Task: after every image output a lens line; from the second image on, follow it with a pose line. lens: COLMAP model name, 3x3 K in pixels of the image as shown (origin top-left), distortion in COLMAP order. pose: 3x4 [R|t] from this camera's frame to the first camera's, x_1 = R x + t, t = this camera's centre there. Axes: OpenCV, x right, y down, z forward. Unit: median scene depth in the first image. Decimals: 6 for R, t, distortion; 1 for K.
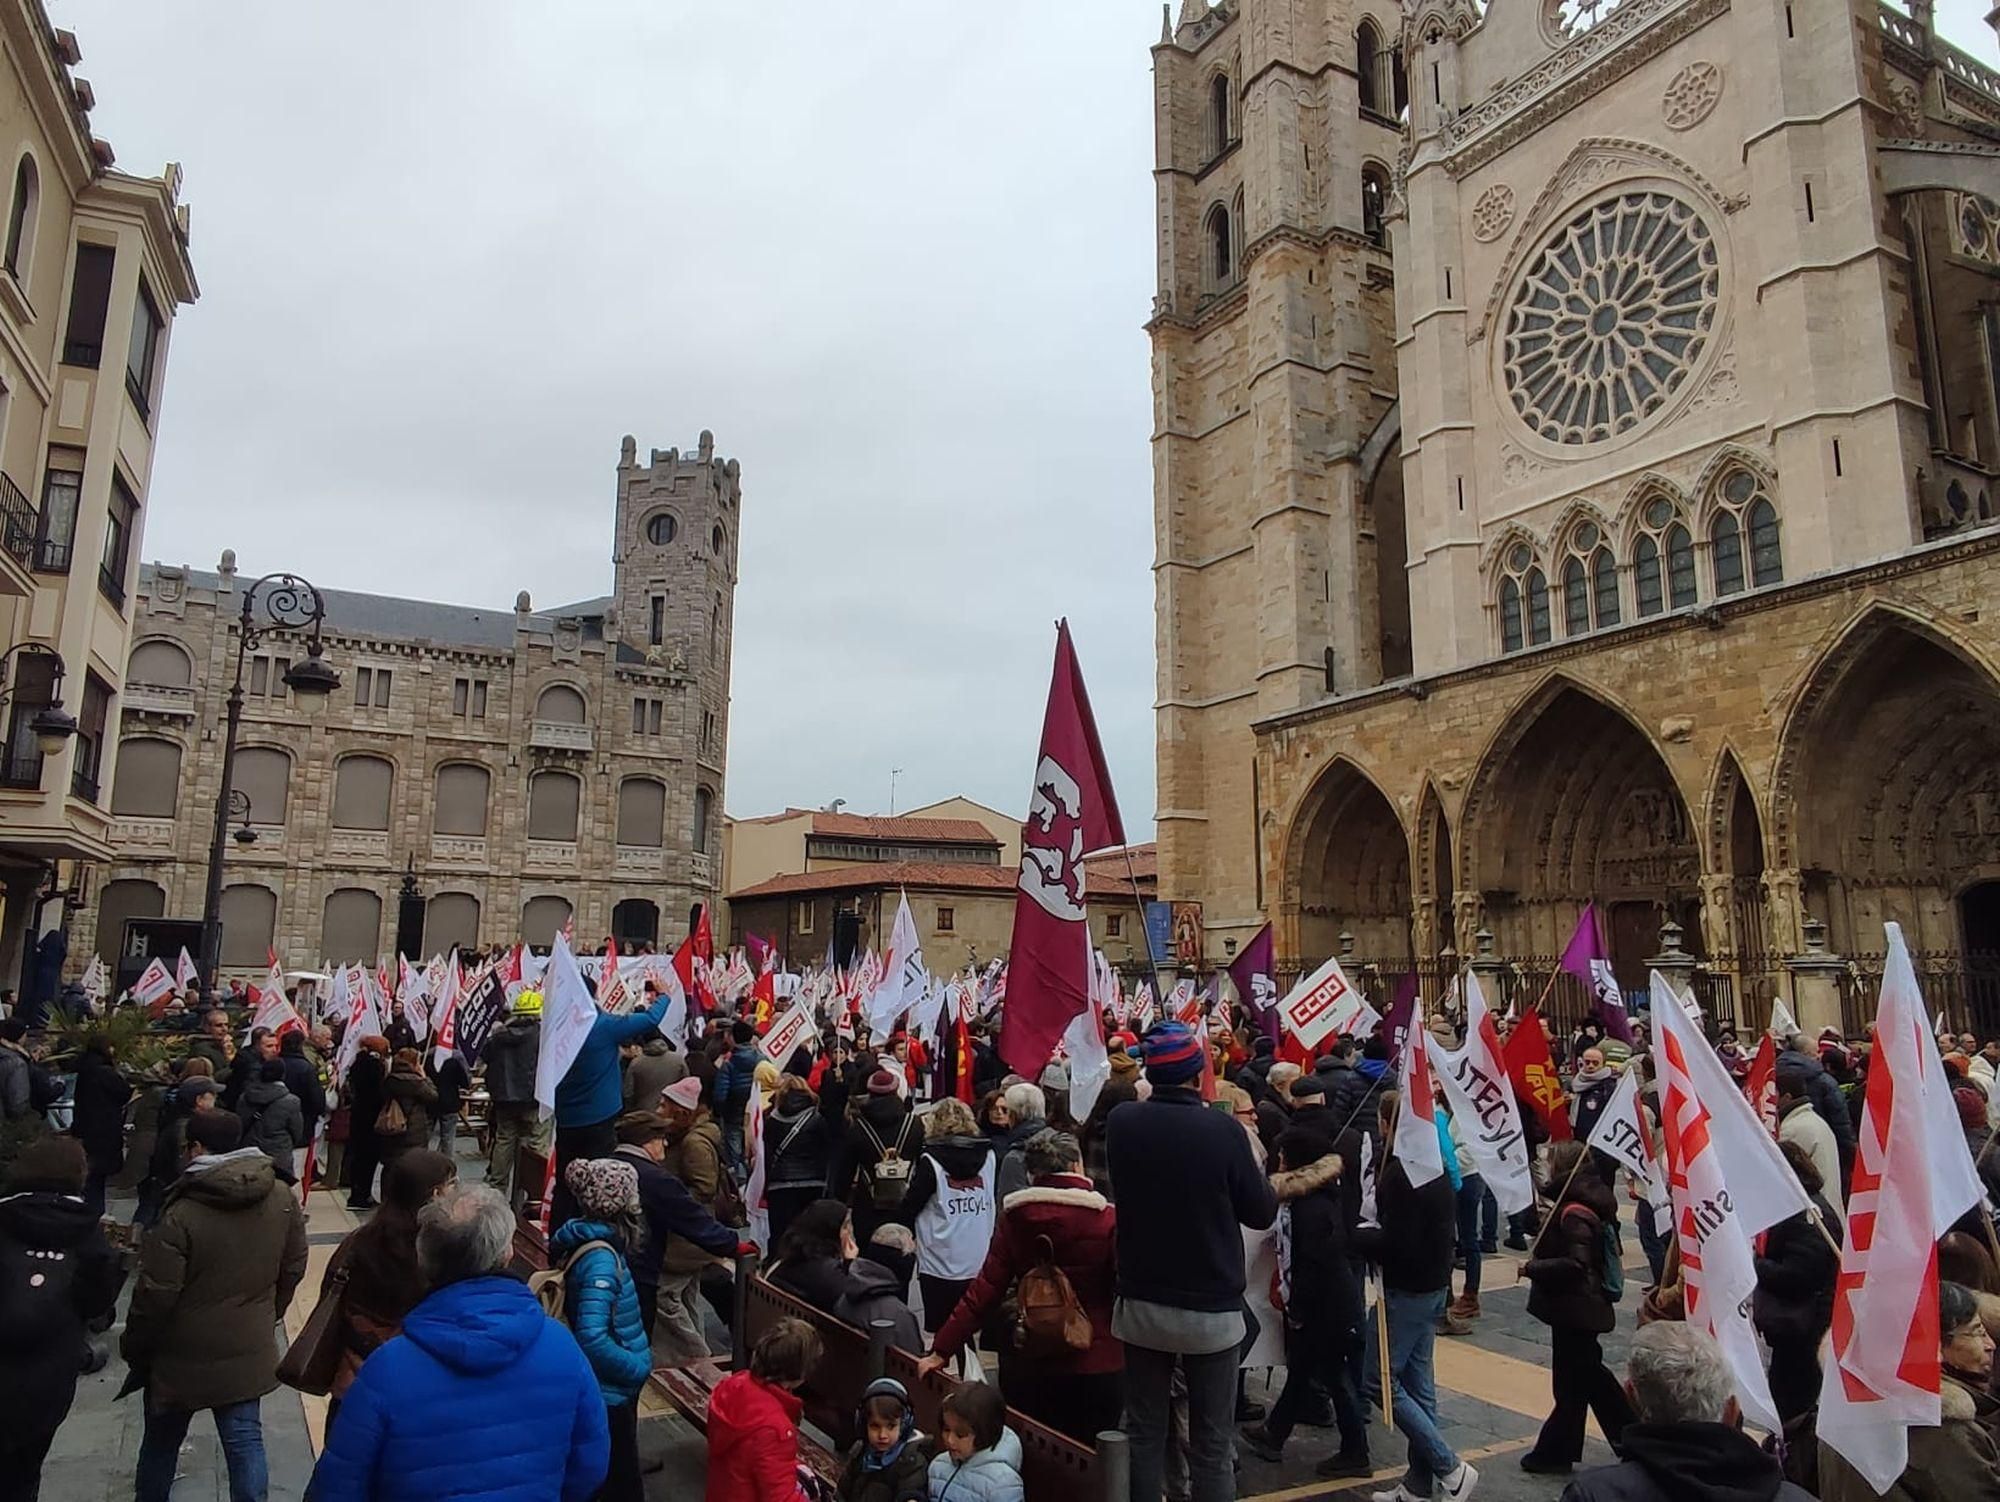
lens RADIAL K [[1415.2, 0, 1000.6], [0, 1415.2, 731.8], [0, 0, 1]] dist [0.003516, -0.003684]
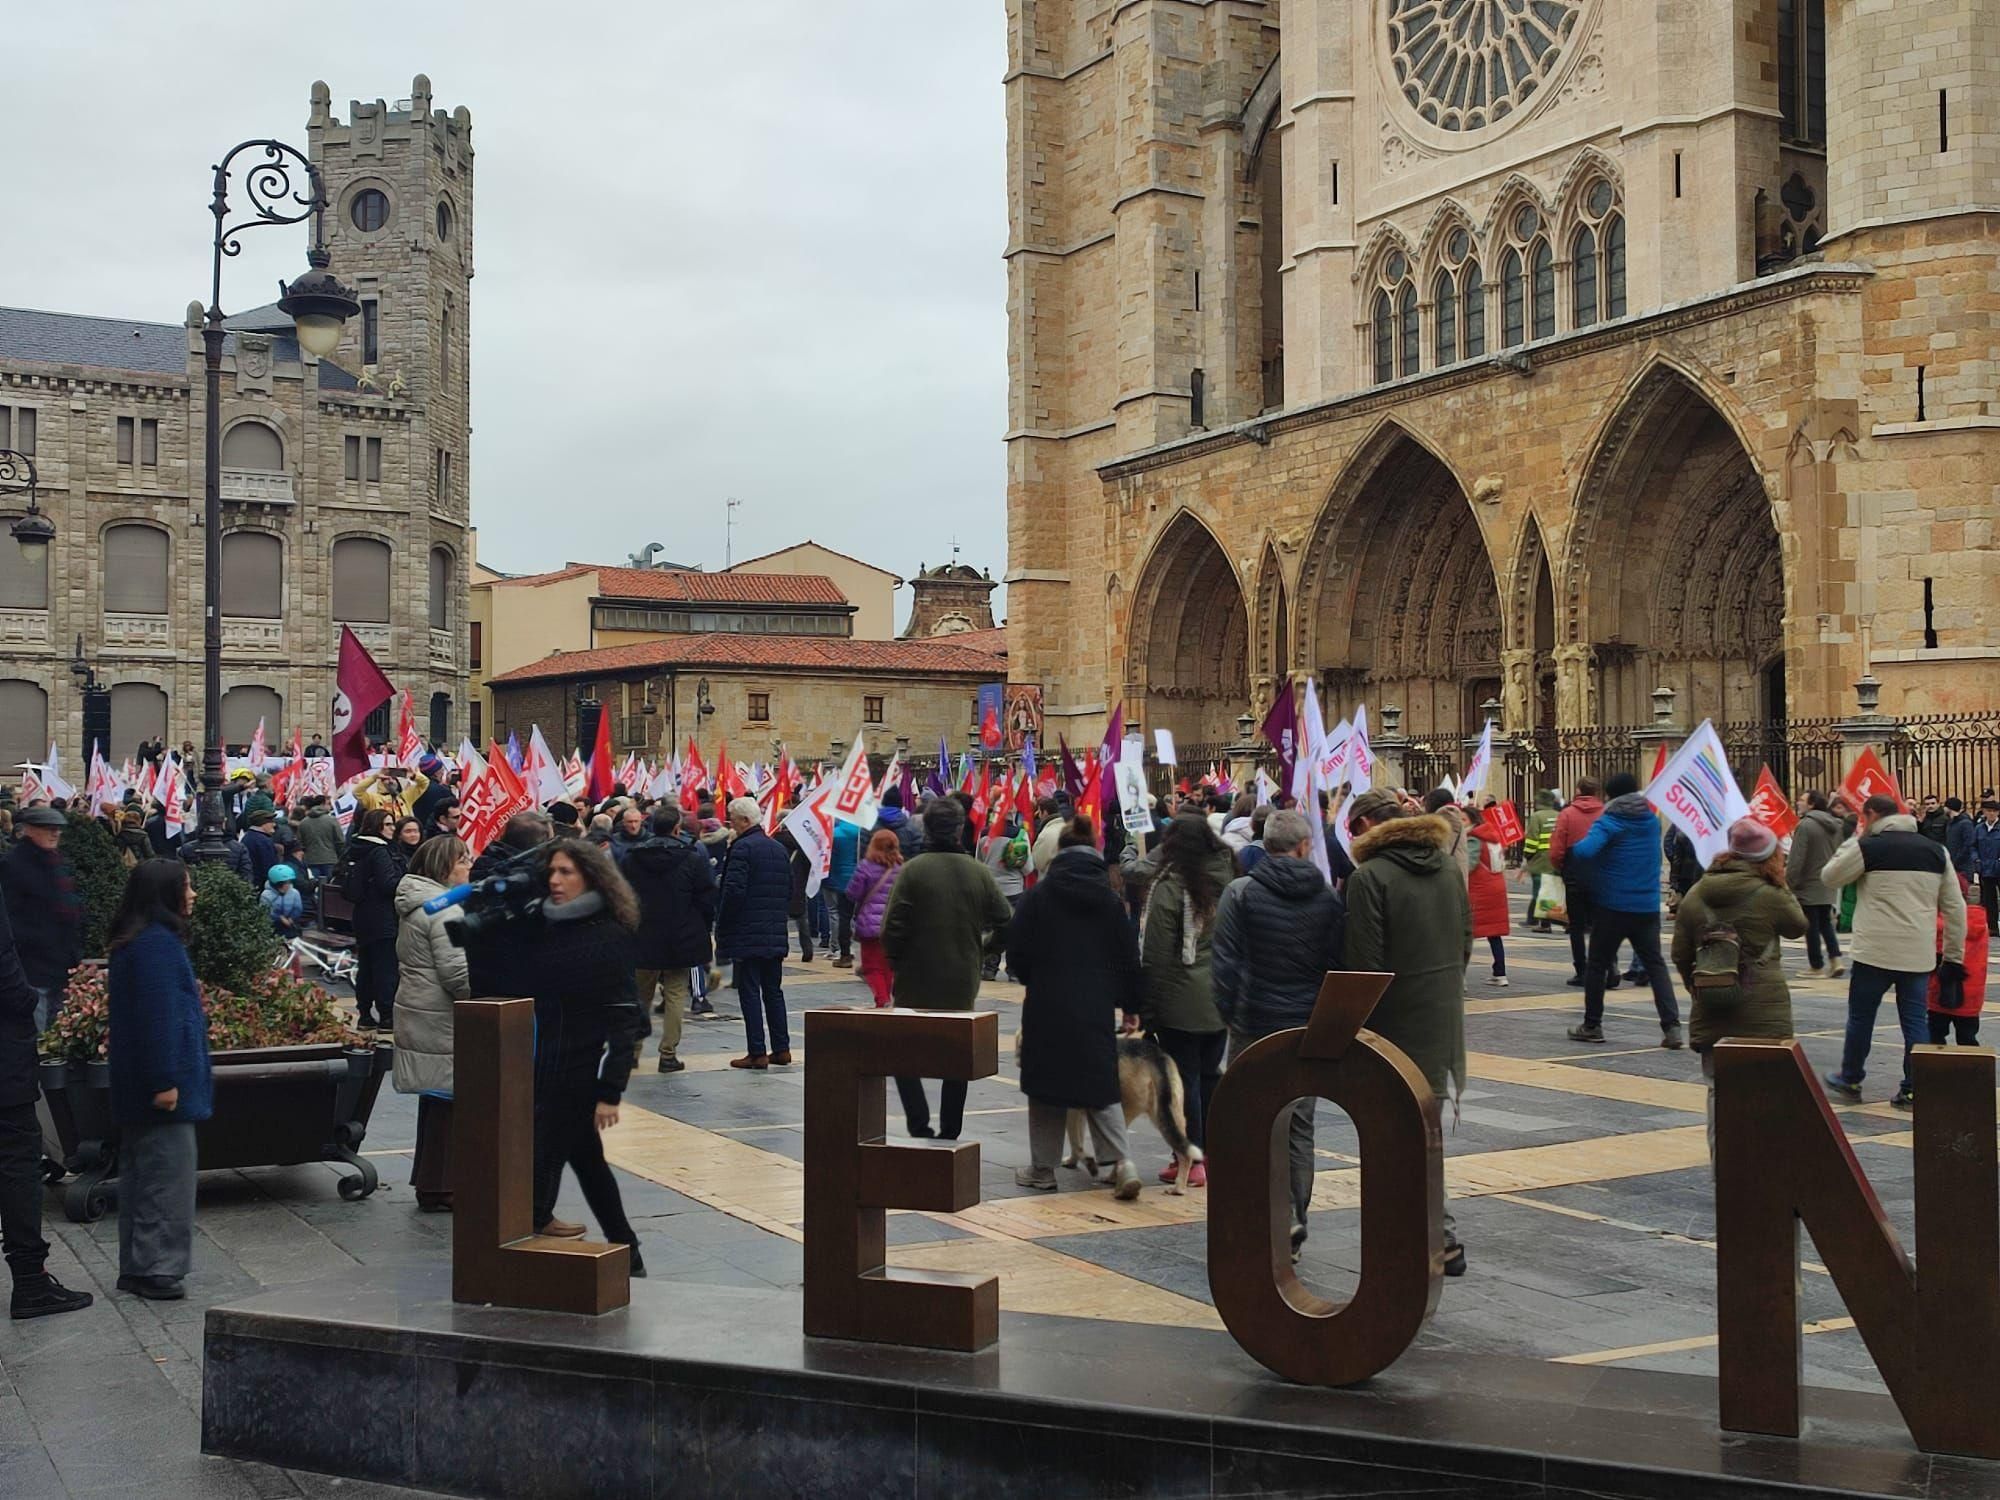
lens RADIAL K [[2318.0, 0, 993.2], [0, 2318.0, 756.6], [0, 0, 1]] dist [0.040256, -0.026964]
pose [[0.999906, -0.012228, -0.006214, 0.128001], [0.013036, 0.988091, 0.153321, -0.048155], [0.004265, -0.153387, 0.988157, -0.363750]]
